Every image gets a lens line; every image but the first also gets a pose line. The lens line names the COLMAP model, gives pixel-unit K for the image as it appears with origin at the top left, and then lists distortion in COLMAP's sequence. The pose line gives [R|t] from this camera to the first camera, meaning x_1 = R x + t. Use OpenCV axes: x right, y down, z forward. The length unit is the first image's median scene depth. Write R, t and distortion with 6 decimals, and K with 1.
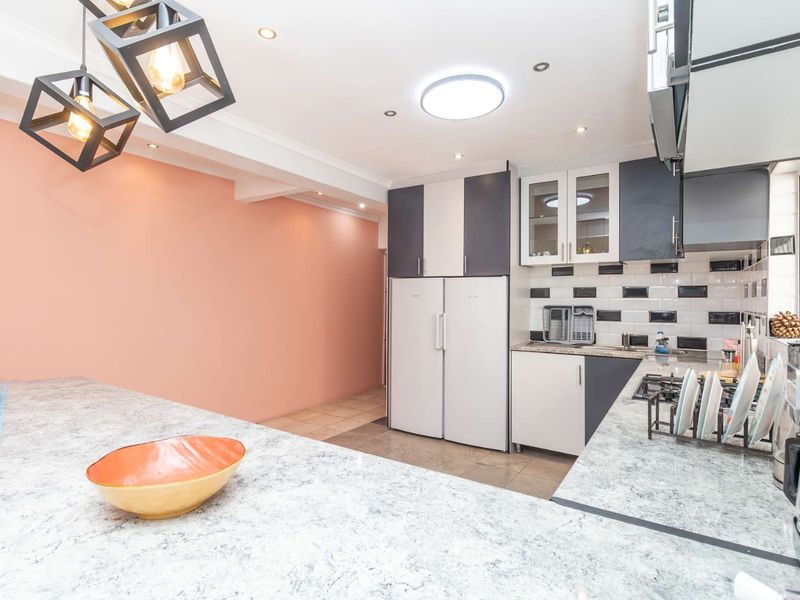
lens RADIAL K [[425.9, 0, 400.0], [0, 425.9, 300.0], [0, 0, 1]] dist [0.019691, -0.002455]
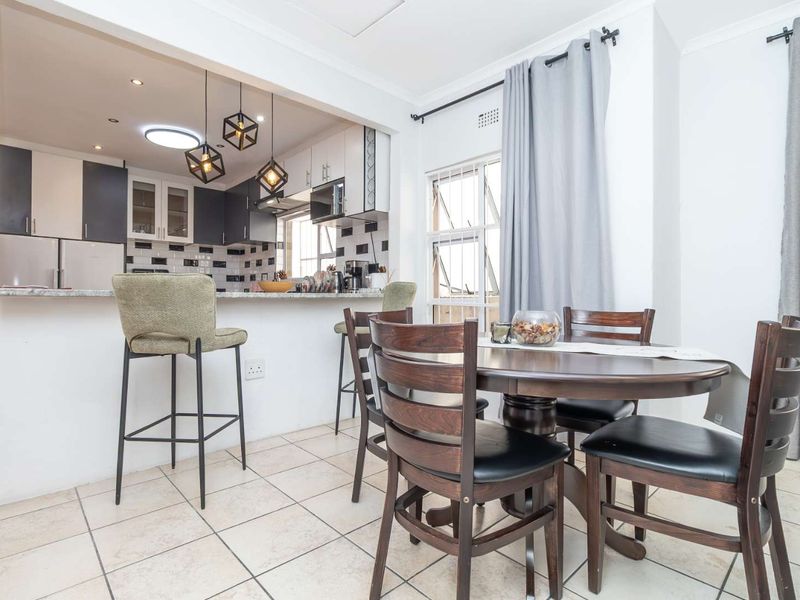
lens RADIAL K [[425.9, 0, 400.0], [0, 425.9, 300.0], [0, 0, 1]] dist [0.019691, -0.002455]
pose [[0.239259, -0.012419, 0.970876, -0.880850], [-0.009960, 0.999834, 0.015244, 0.093651], [-0.970905, -0.013317, 0.239096, -0.202251]]
